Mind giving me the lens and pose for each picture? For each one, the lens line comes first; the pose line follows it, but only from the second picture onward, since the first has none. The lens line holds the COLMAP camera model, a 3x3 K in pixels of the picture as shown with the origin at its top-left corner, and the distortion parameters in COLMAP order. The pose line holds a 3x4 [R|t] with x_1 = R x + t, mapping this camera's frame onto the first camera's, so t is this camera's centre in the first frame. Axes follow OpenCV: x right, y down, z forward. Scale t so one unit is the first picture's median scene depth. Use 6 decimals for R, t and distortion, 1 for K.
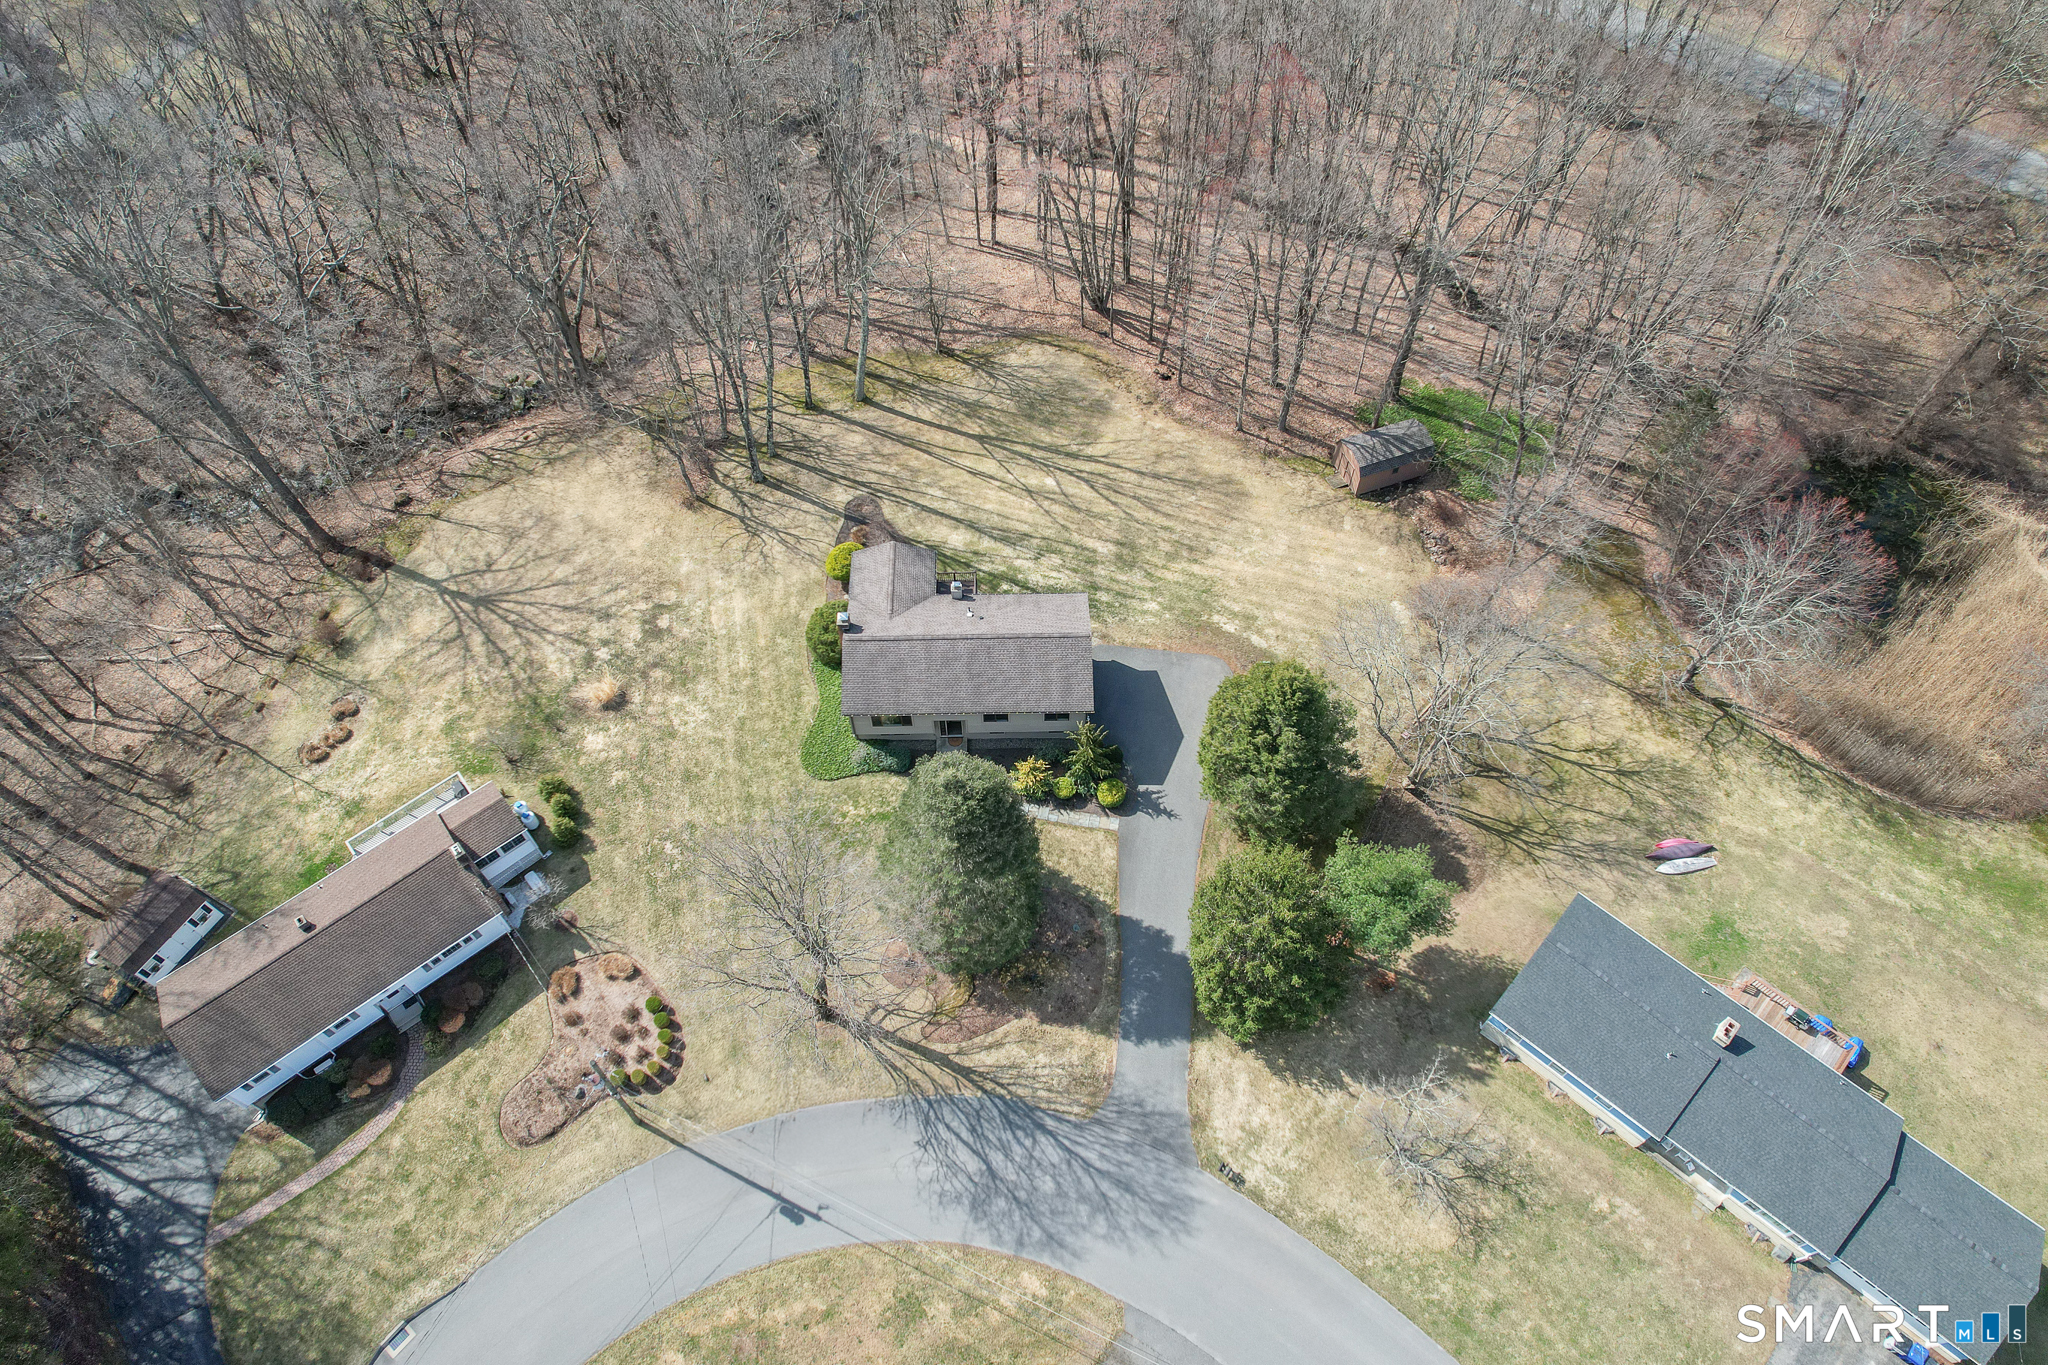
lens RADIAL K [[1300.5, 0, 1028.8], [0, 1300.5, 686.6], [0, 0, 1]] dist [-0.067057, 0.055360]
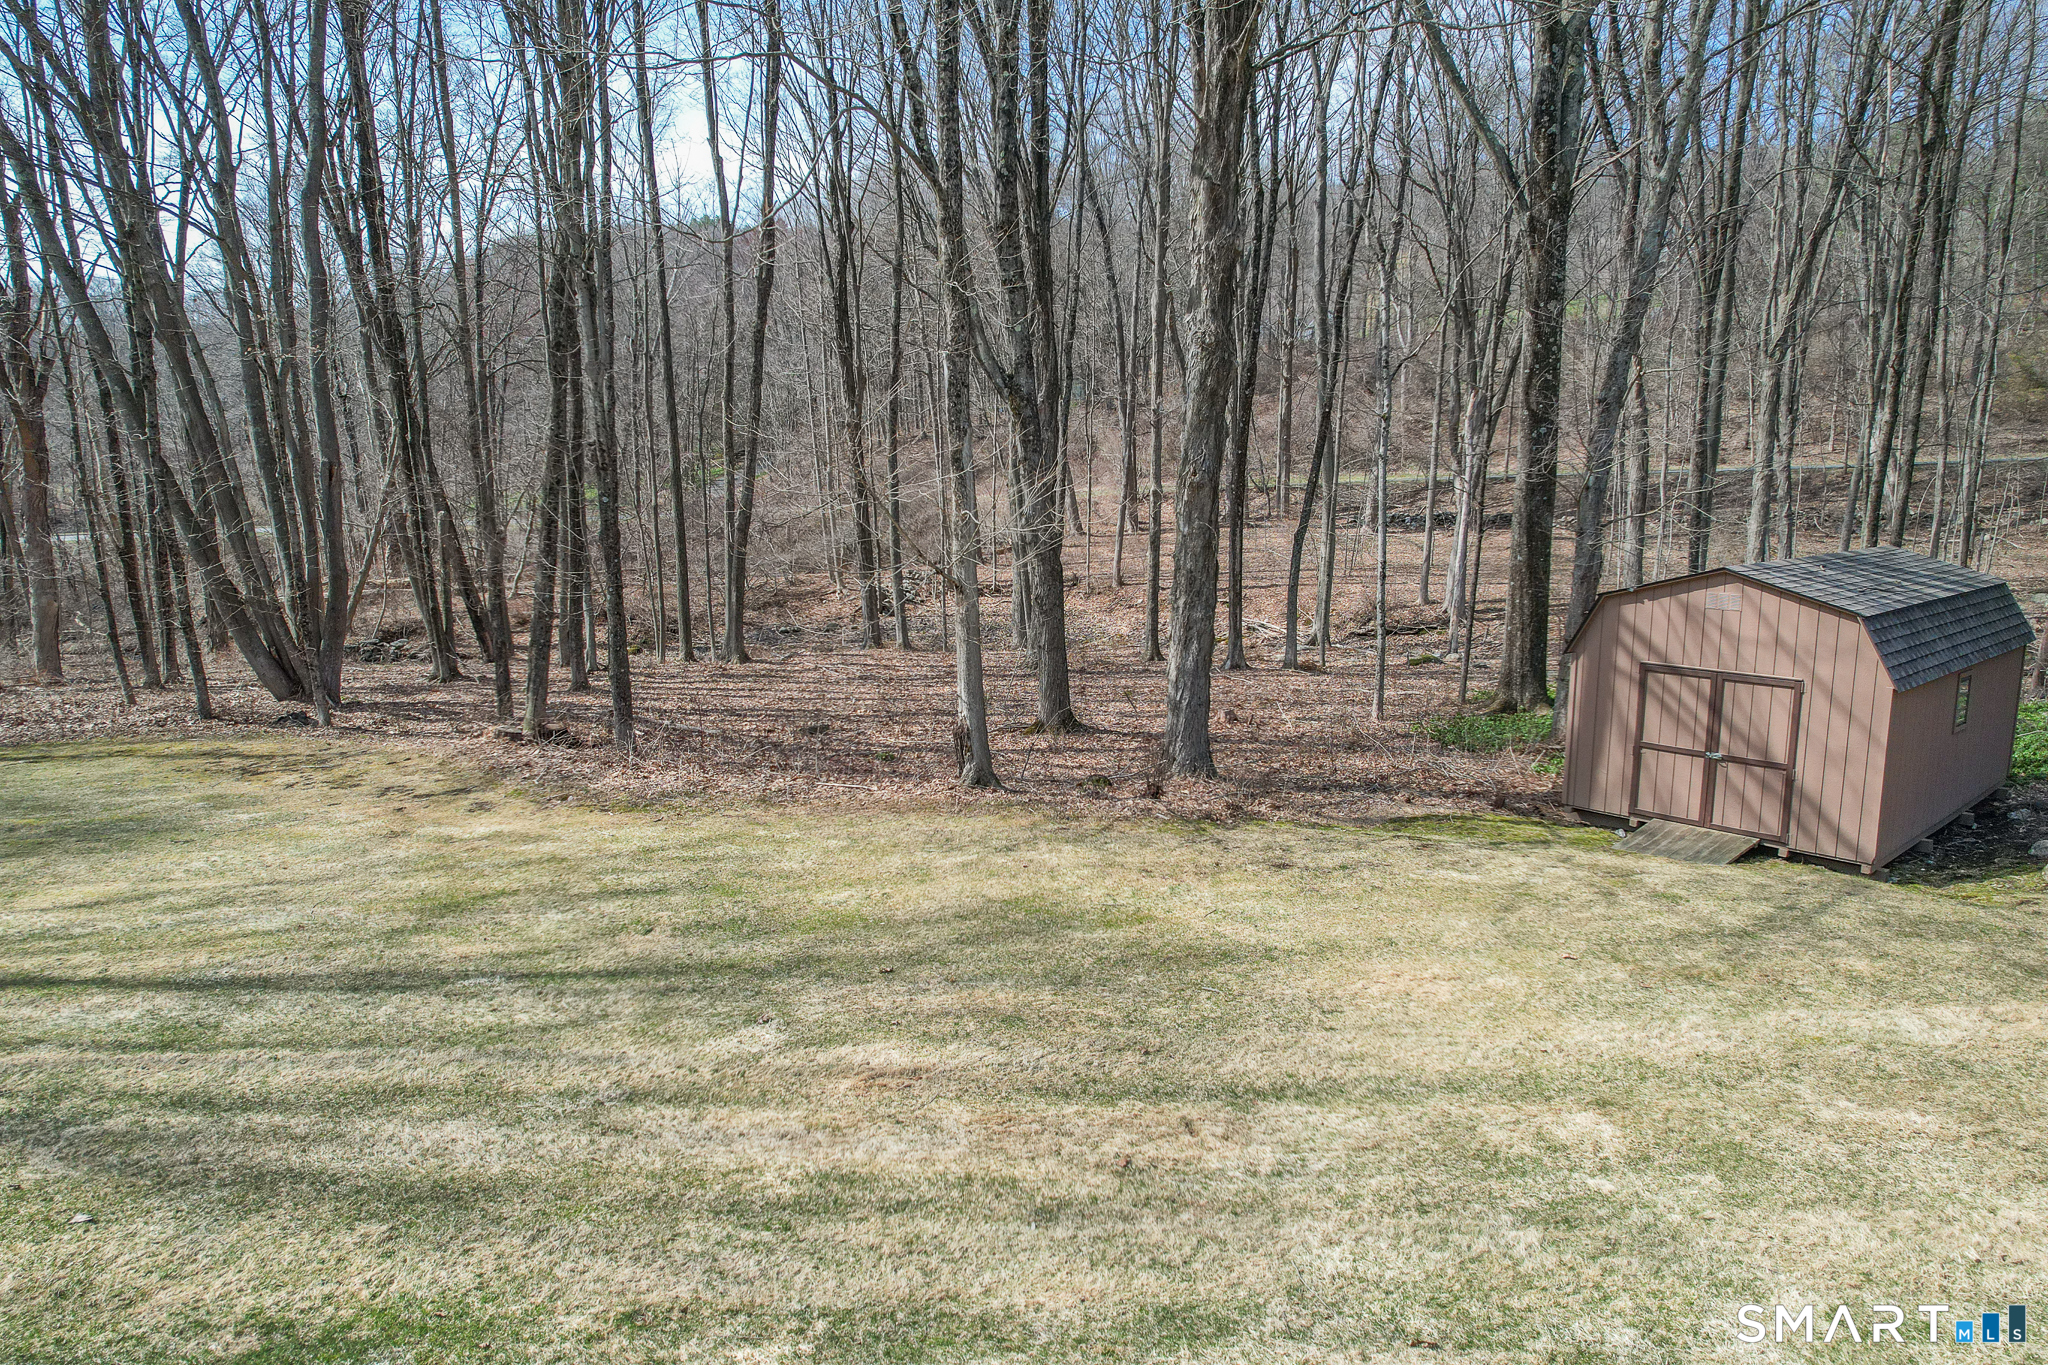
lens RADIAL K [[1280.6, 0, 1031.7], [0, 1280.6, 702.2], [0, 0, 1]] dist [-0.050414, 0.051085]
pose [[0.935121, -0.068905, 0.347563, 0.119877], [0.297866, 0.684108, -0.665787, -0.097783], [-0.191895, 0.726119, 0.660248, 0.958507]]
